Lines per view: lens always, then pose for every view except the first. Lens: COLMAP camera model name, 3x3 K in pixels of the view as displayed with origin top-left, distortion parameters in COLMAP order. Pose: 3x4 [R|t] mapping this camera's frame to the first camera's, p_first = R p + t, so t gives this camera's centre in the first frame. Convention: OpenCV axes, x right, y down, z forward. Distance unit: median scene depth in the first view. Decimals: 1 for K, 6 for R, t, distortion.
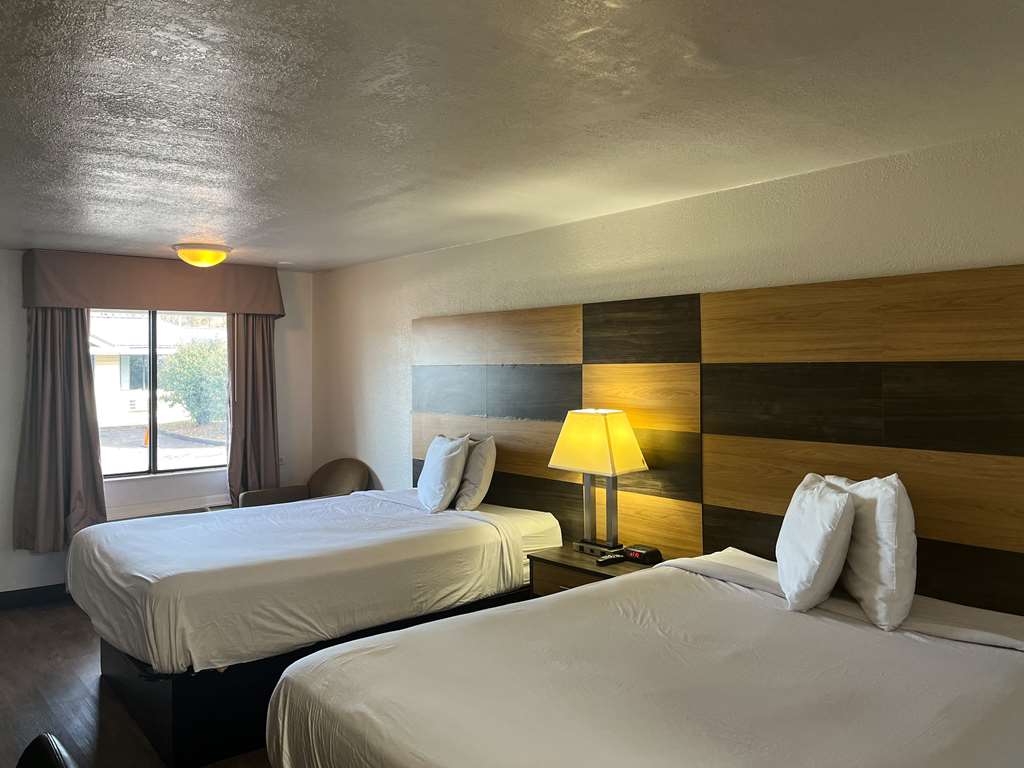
lens RADIAL K [[785.0, 0, 507.4], [0, 785.0, 379.0], [0, 0, 1]] dist [0.032850, -0.046336]
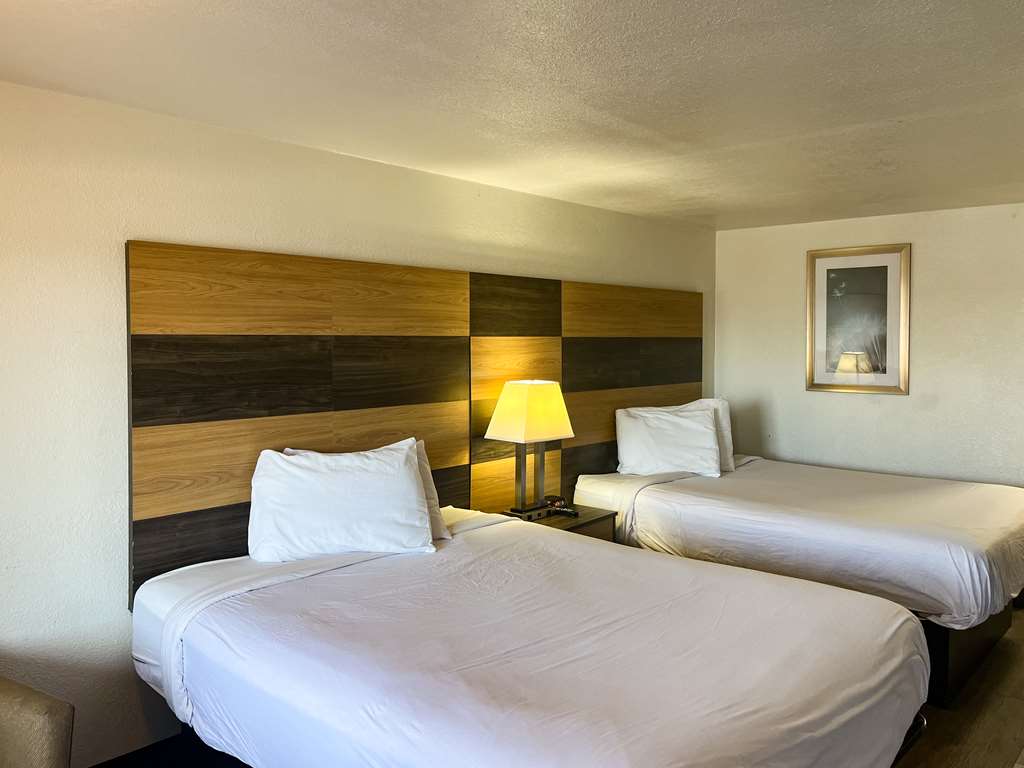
lens RADIAL K [[785.0, 0, 509.6], [0, 785.0, 382.6], [0, 0, 1]] dist [0.032850, -0.046336]
pose [[-0.142075, -0.040667, 0.989020, -0.895717], [0.023716, 0.998729, 0.044473, -0.004693], [-0.989572, 0.029774, -0.140930, 1.159474]]
